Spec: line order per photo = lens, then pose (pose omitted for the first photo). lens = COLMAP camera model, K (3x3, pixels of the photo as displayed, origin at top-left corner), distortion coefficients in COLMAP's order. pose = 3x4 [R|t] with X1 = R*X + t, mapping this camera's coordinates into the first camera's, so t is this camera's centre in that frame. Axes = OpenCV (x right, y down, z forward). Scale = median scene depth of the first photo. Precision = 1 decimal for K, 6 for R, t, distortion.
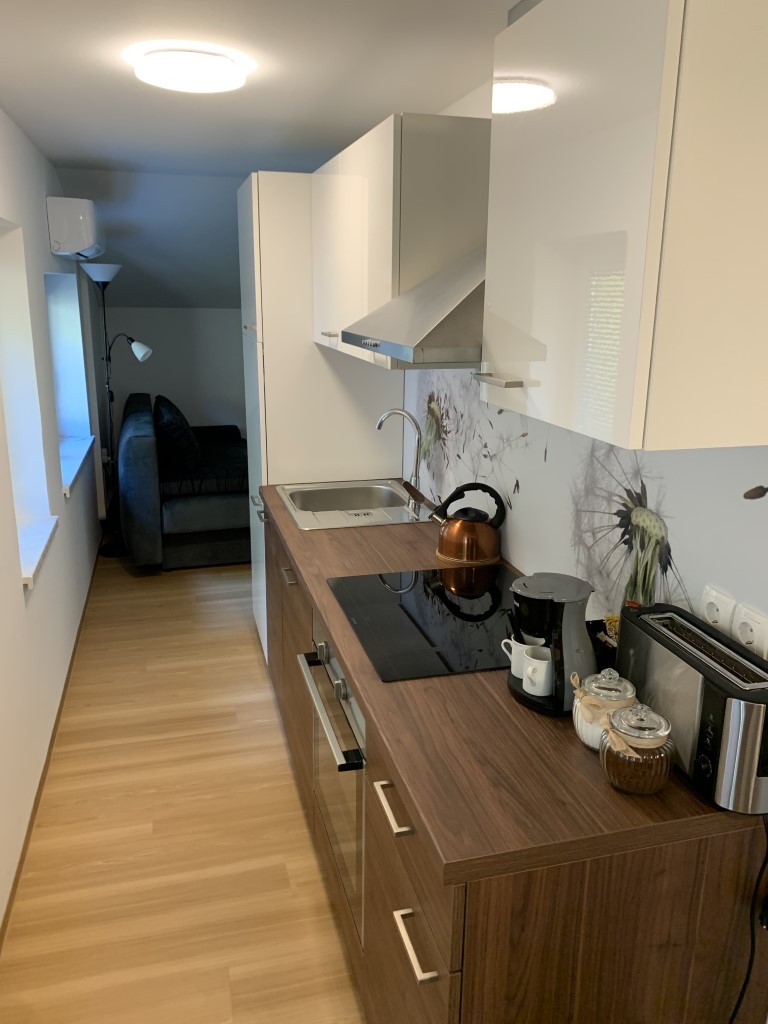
lens RADIAL K [[782.0, 0, 388.4], [0, 782.0, 512.5], [0, 0, 1]] dist [0.036752, -0.012159]
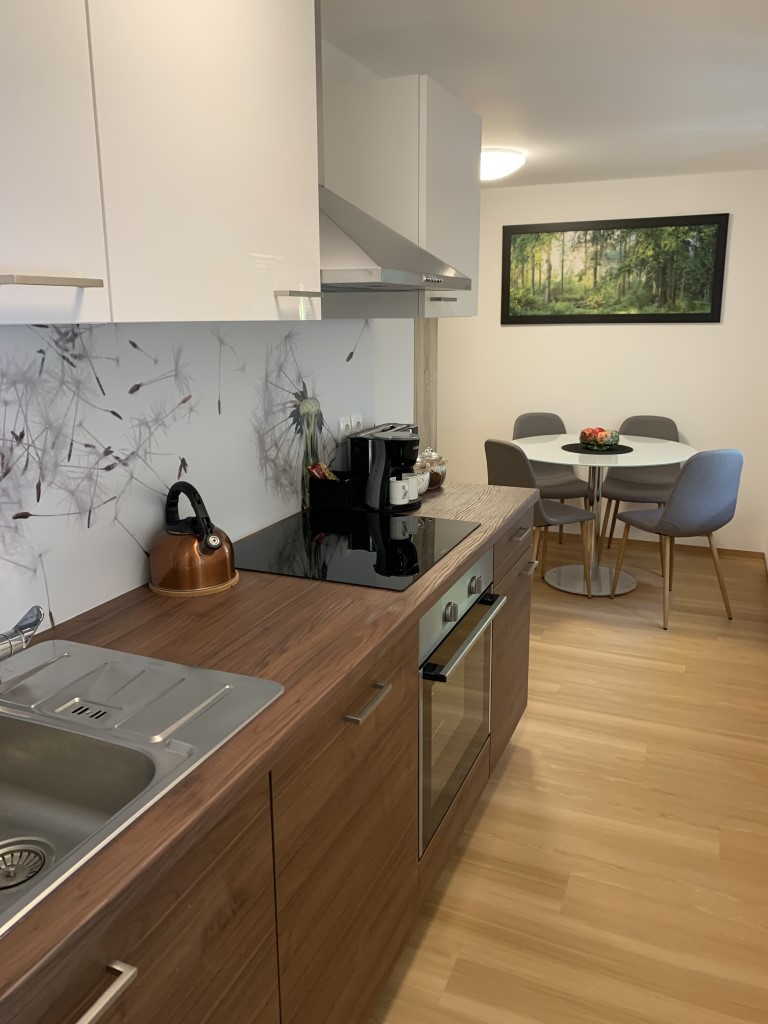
lens RADIAL K [[782.0, 0, 386.2], [0, 782.0, 508.4], [0, 0, 1]] dist [0.036752, -0.012159]
pose [[-0.784501, -0.157709, 0.599738, -0.632151], [0.160882, 0.882247, 0.442444, -0.407102], [-0.598895, 0.443585, -0.666751, 1.805368]]
